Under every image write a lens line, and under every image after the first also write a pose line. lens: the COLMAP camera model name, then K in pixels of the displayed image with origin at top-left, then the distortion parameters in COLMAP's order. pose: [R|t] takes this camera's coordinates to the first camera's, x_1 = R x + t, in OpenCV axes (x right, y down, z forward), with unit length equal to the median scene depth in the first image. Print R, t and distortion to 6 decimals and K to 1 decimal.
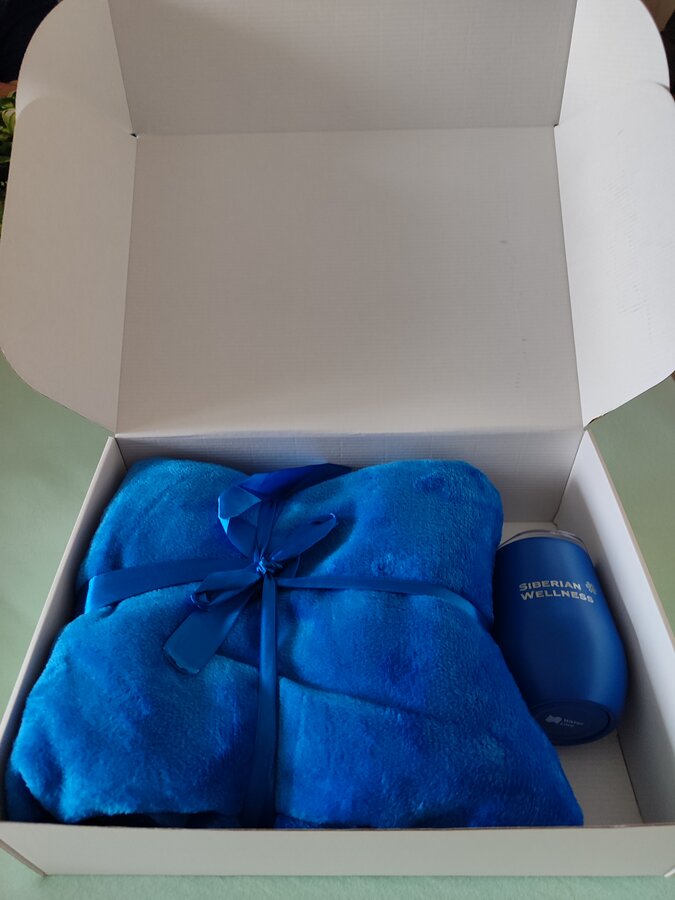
lens RADIAL K [[645.5, 0, 340.8], [0, 645.5, 449.2], [0, 0, 1]] dist [-0.011975, -0.010392]
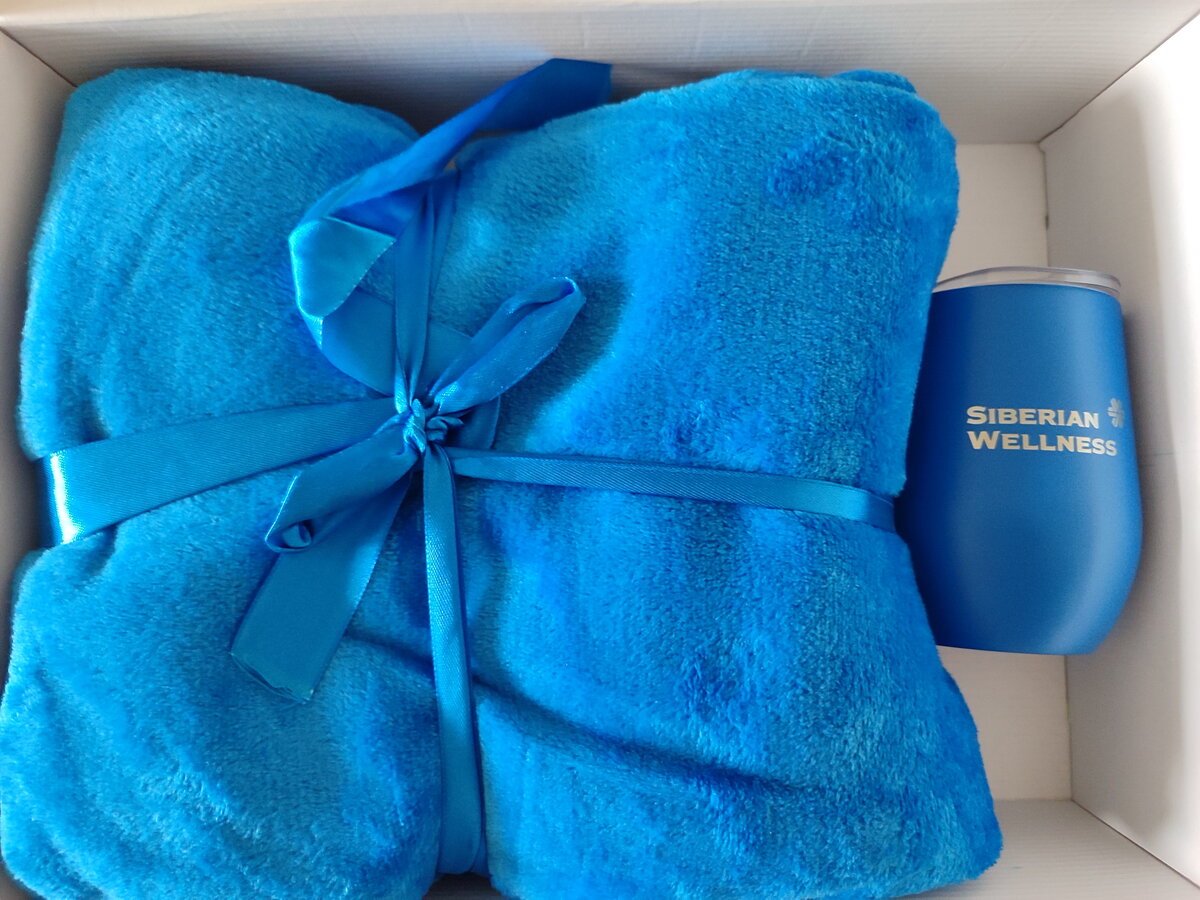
lens RADIAL K [[860.6, 0, 593.1], [0, 860.6, 452.0], [0, 0, 1]] dist [-0.011975, -0.010392]
pose [[0.999753, -0.021118, 0.006932, -0.004727], [0.010821, 0.734850, 0.678143, -0.222726], [-0.019415, -0.677901, 0.734897, 0.589379]]
